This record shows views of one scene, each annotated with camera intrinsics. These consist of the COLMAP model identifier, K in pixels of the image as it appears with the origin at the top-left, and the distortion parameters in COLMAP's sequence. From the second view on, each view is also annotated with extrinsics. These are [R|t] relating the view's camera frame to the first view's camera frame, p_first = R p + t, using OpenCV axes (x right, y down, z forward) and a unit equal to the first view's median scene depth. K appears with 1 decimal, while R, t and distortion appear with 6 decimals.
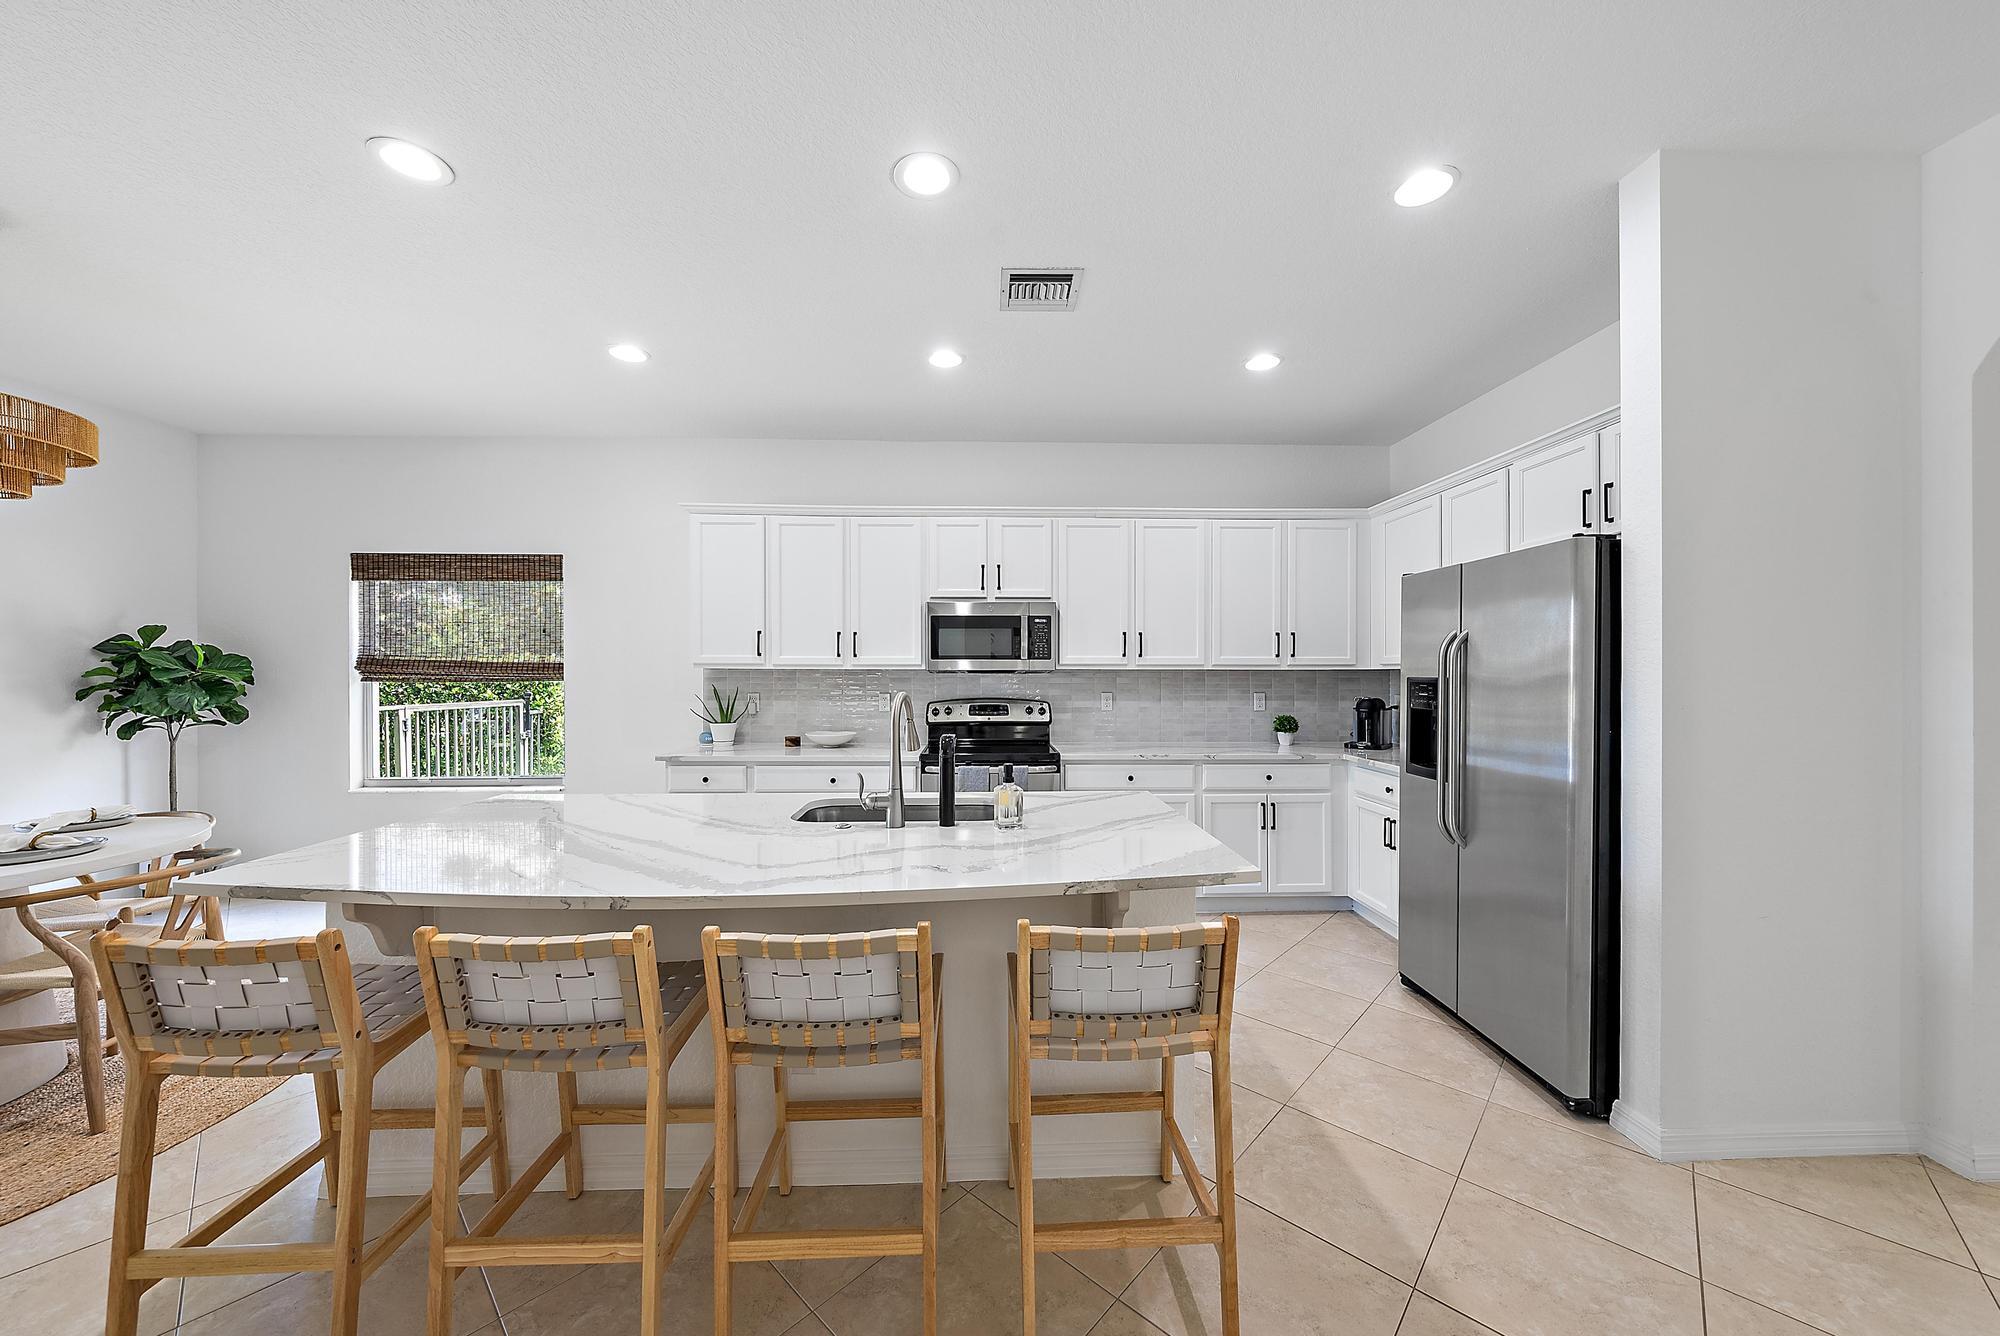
lens RADIAL K [[701.4, 0, 1001.7], [0, 701.4, 675.9], [0, 0, 1]] dist [0.000231, 0.000020]
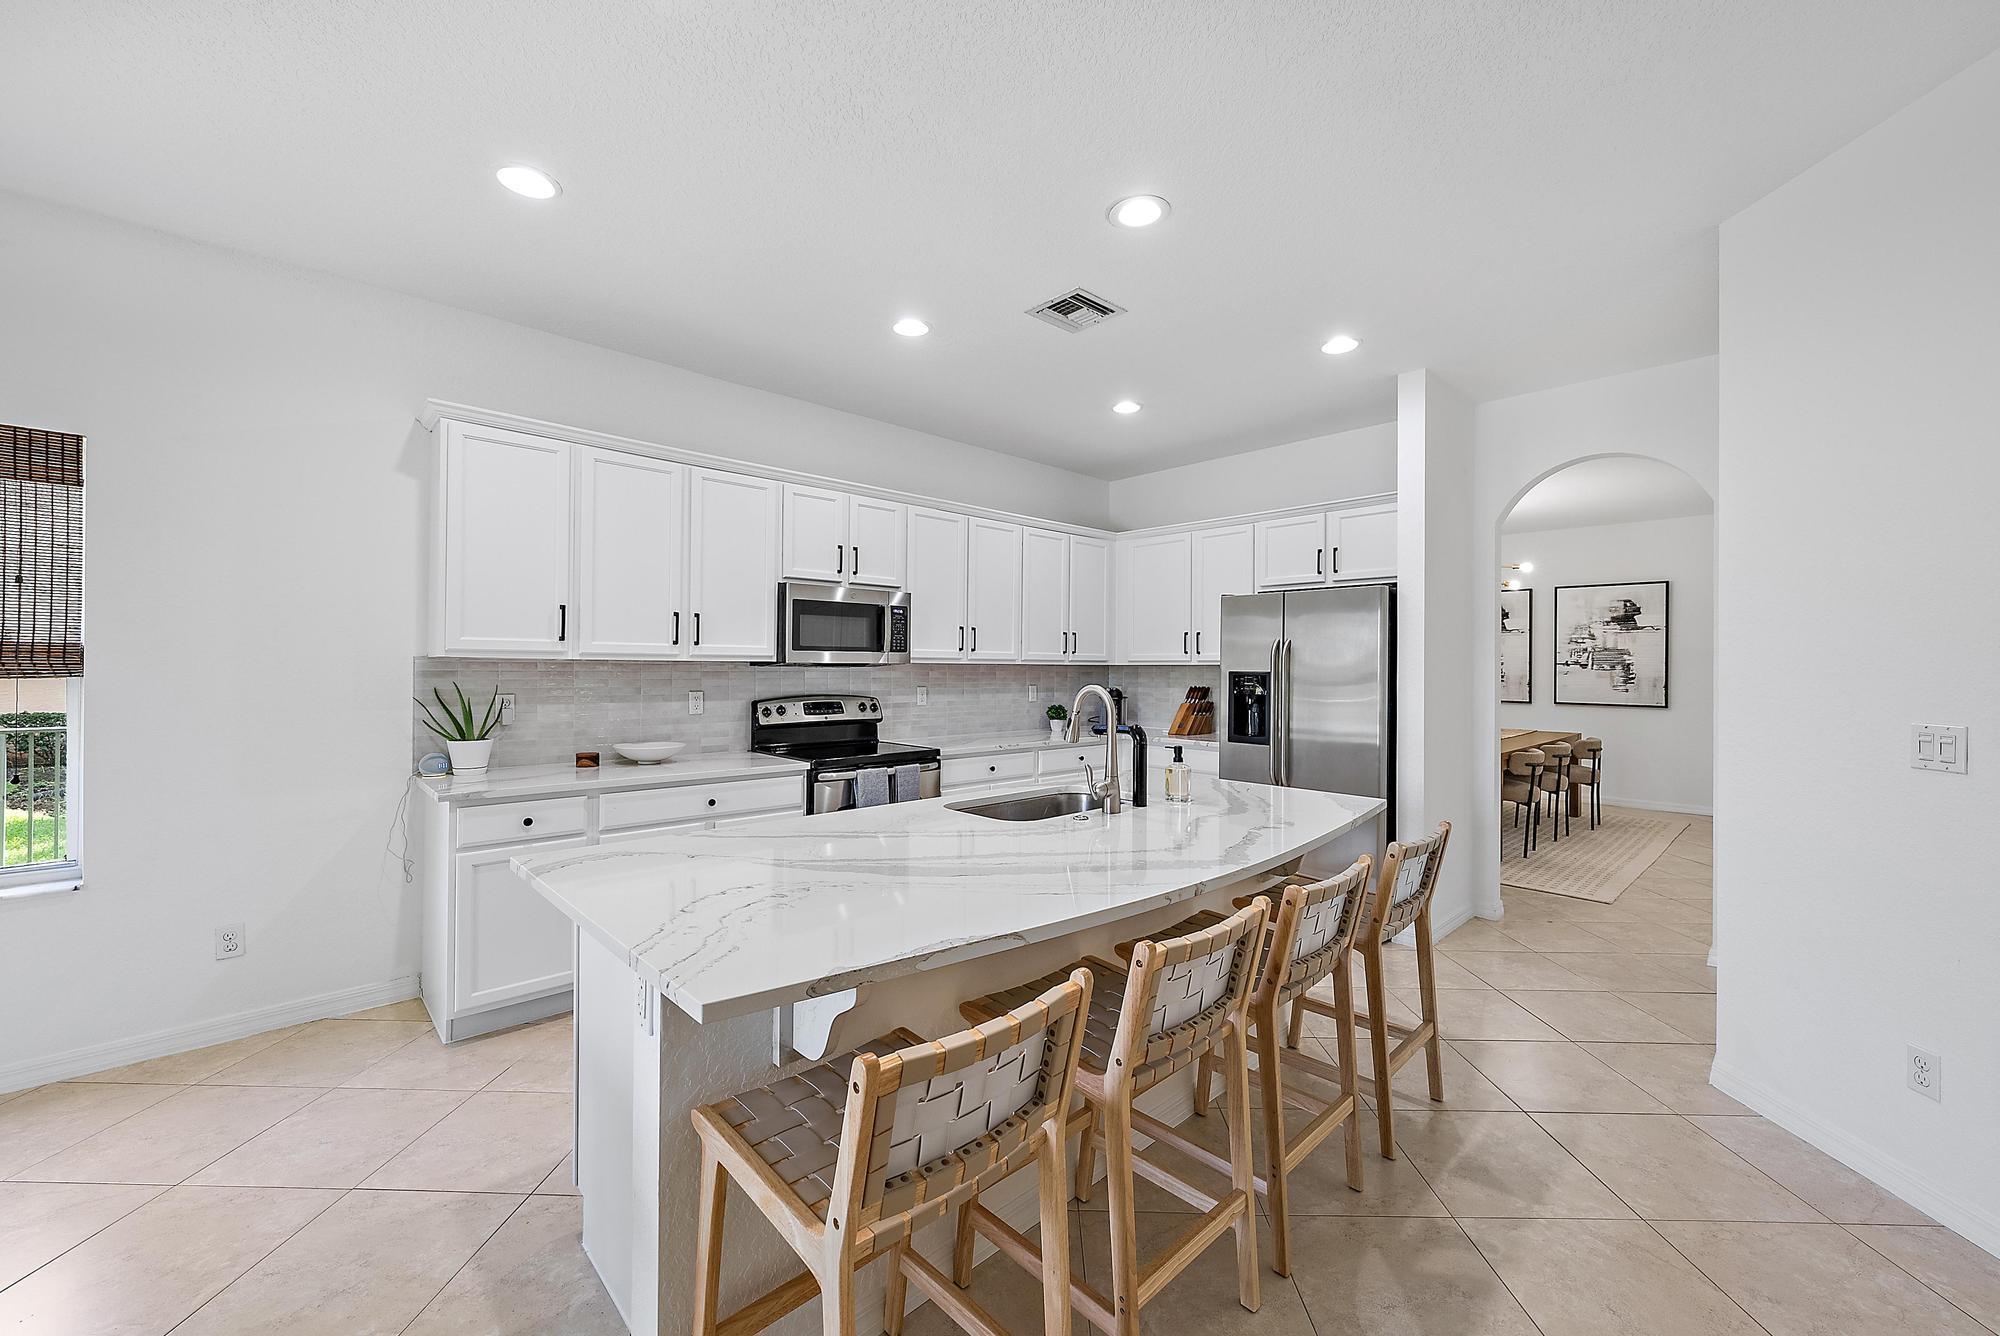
lens RADIAL K [[783.4, 0, 1007.2], [0, 783.4, 663.1], [0, 0, 1]] dist [-0.000067, -0.000116]
pose [[0.746751, 0.007219, 0.665065, -0.526958], [-0.000825, 0.999950, -0.009928, 0.001491], [-0.665104, 0.006865, 0.746720, 0.113400]]
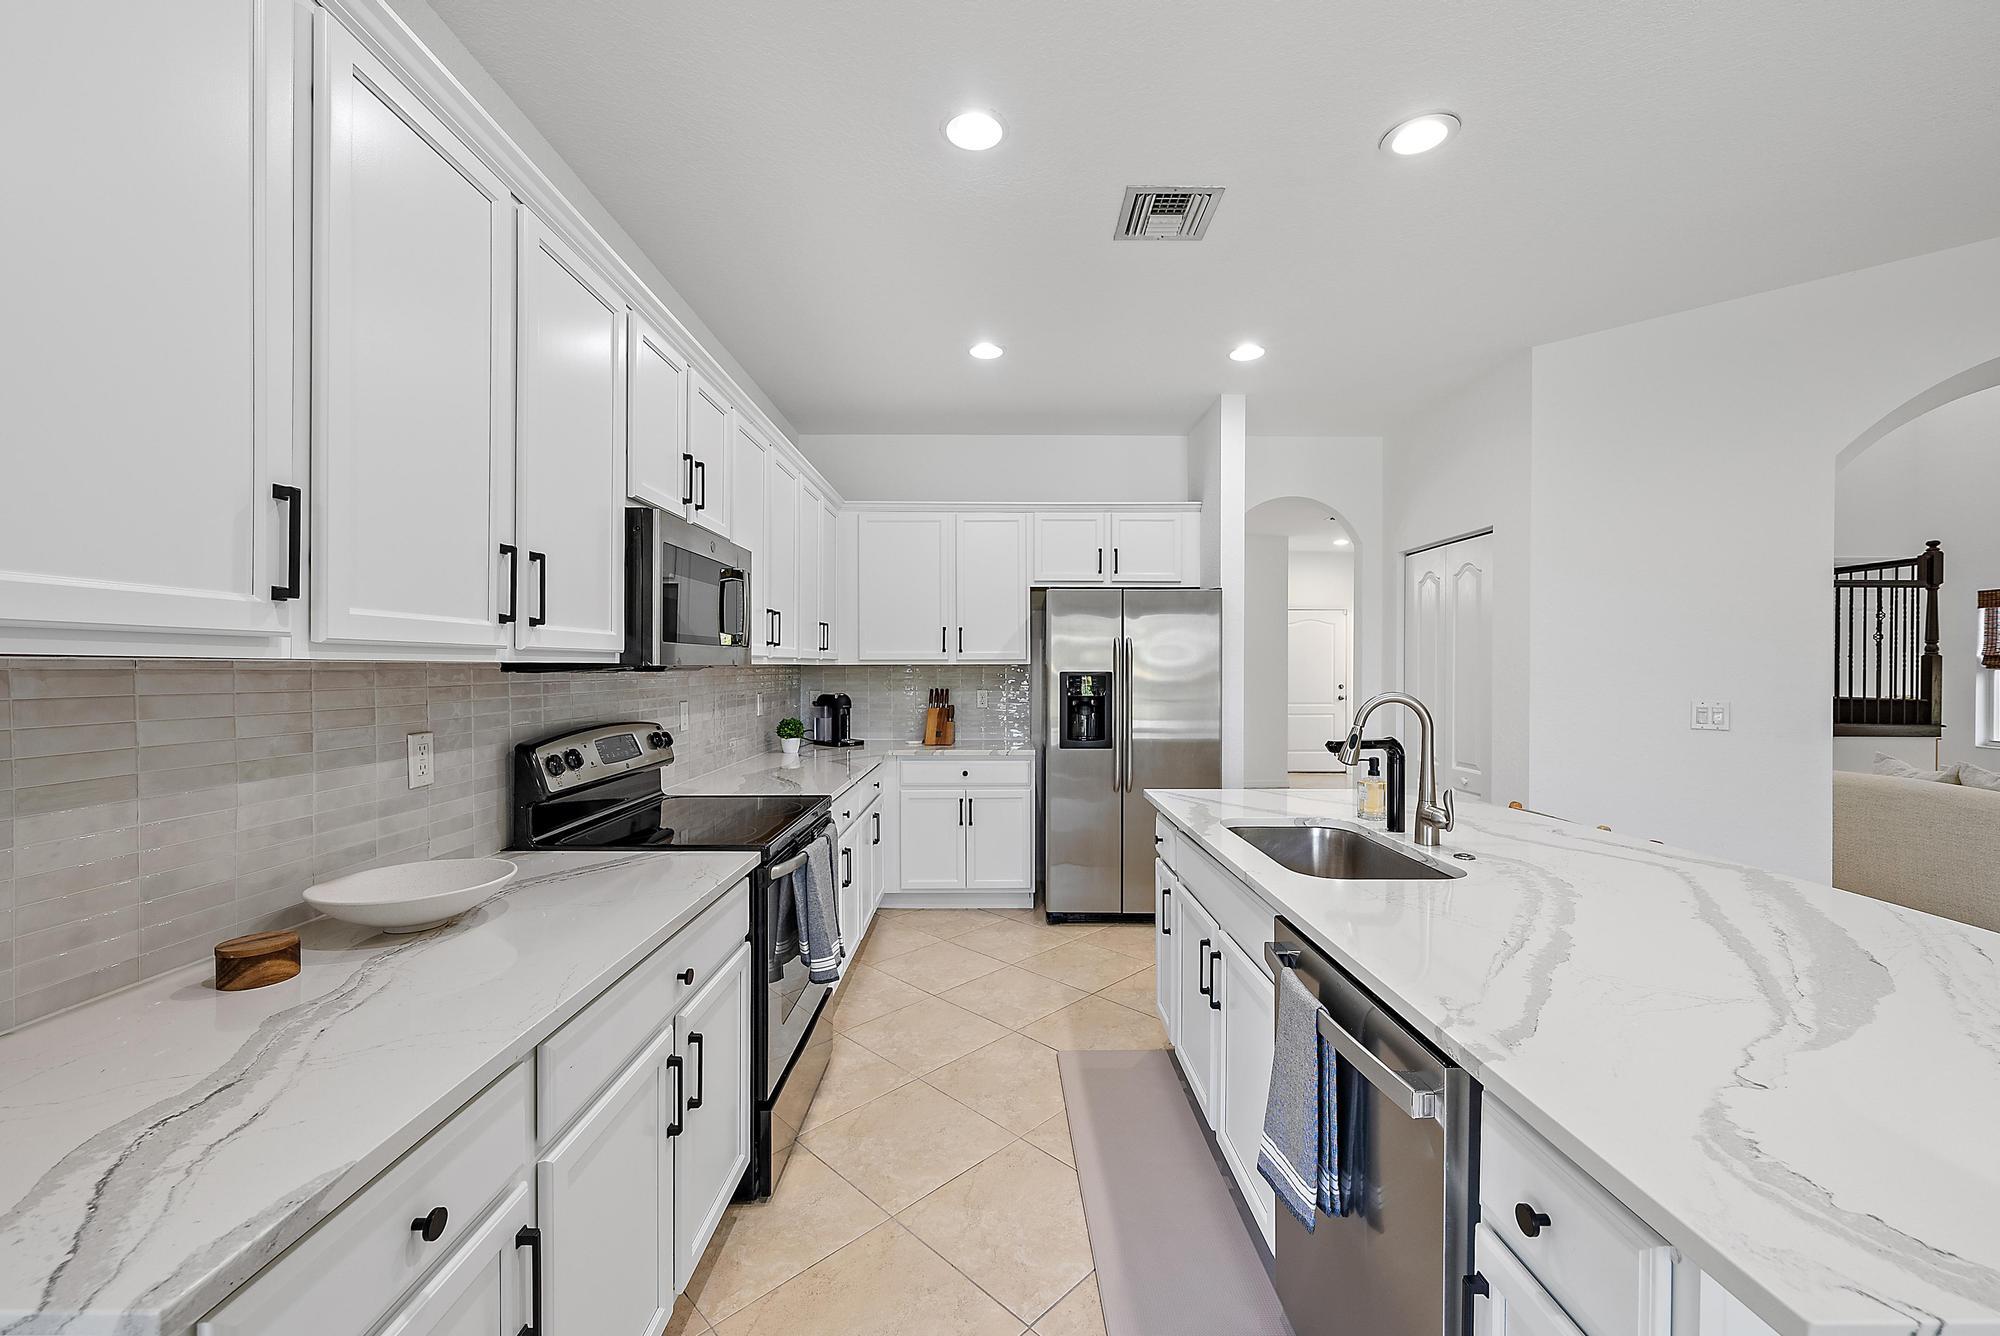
lens RADIAL K [[783.4, 0, 996.9], [0, 783.4, 670.1], [0, 0, 1]] dist [-0.000067, -0.000116]
pose [[0.031826, -0.005214, 0.999480, -0.574651], [0.008077, 0.999955, 0.004959, -0.005910], [-0.999461, 0.007915, 0.031867, 0.757991]]
